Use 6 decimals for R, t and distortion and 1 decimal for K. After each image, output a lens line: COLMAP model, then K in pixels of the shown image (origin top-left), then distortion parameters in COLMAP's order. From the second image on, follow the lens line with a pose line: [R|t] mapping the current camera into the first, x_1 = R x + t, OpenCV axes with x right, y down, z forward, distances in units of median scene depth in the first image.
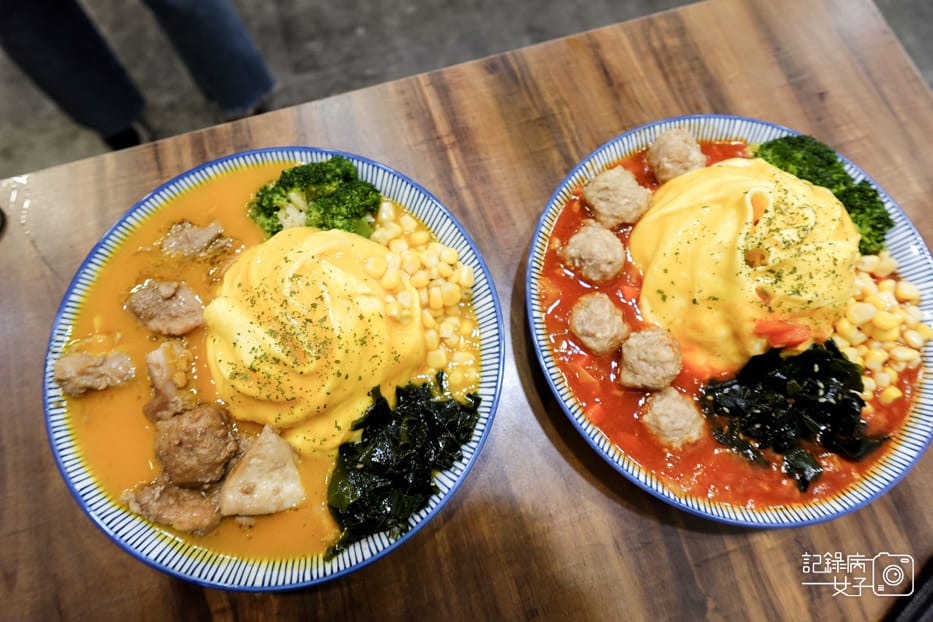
lens RADIAL K [[526.0, 0, 463.0], [0, 526.0, 320.2], [0, 0, 1]] dist [0.004270, -0.008298]
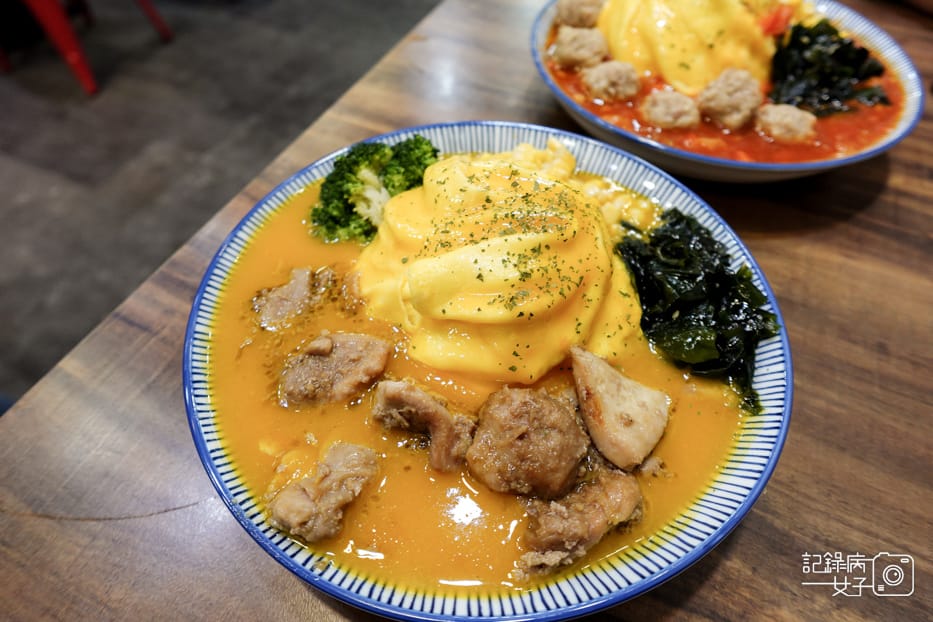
lens RADIAL K [[526.0, 0, 470.2], [0, 526.0, 313.8], [0, 0, 1]] dist [0.004270, -0.008298]
pose [[0.682721, -0.603740, 0.411569, -0.701166], [0.706812, 0.688476, -0.162537, 0.173535], [-0.185226, 0.401870, 0.896768, 0.315926]]
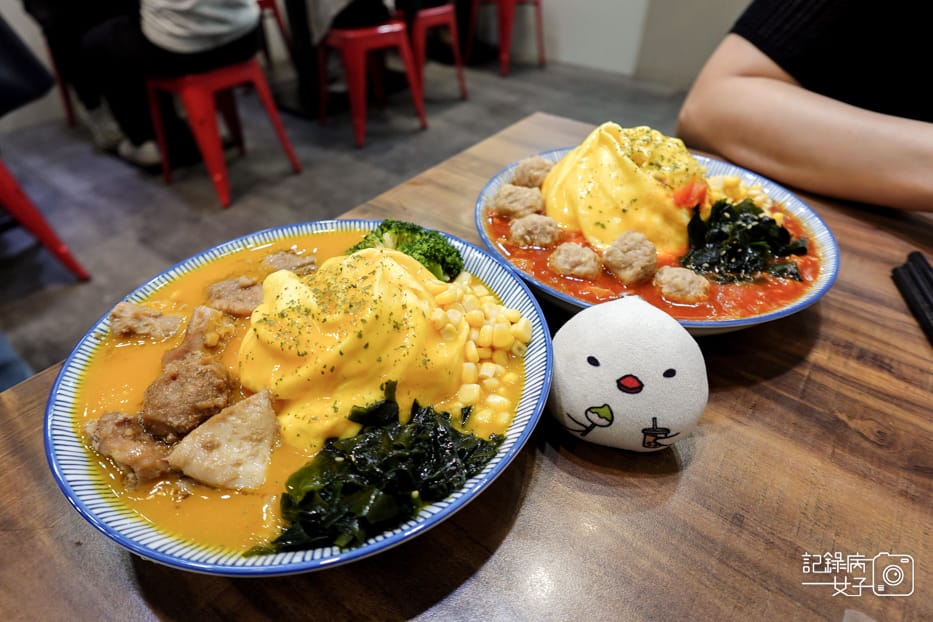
lens RADIAL K [[526.0, 0, 467.8], [0, 526.0, 314.0], [0, 0, 1]] dist [0.004270, -0.008298]
pose [[0.825069, -0.379837, 0.418312, -0.463945], [0.549791, 0.710473, -0.439271, 0.470097], [-0.130348, 0.592413, 0.795020, 0.205779]]
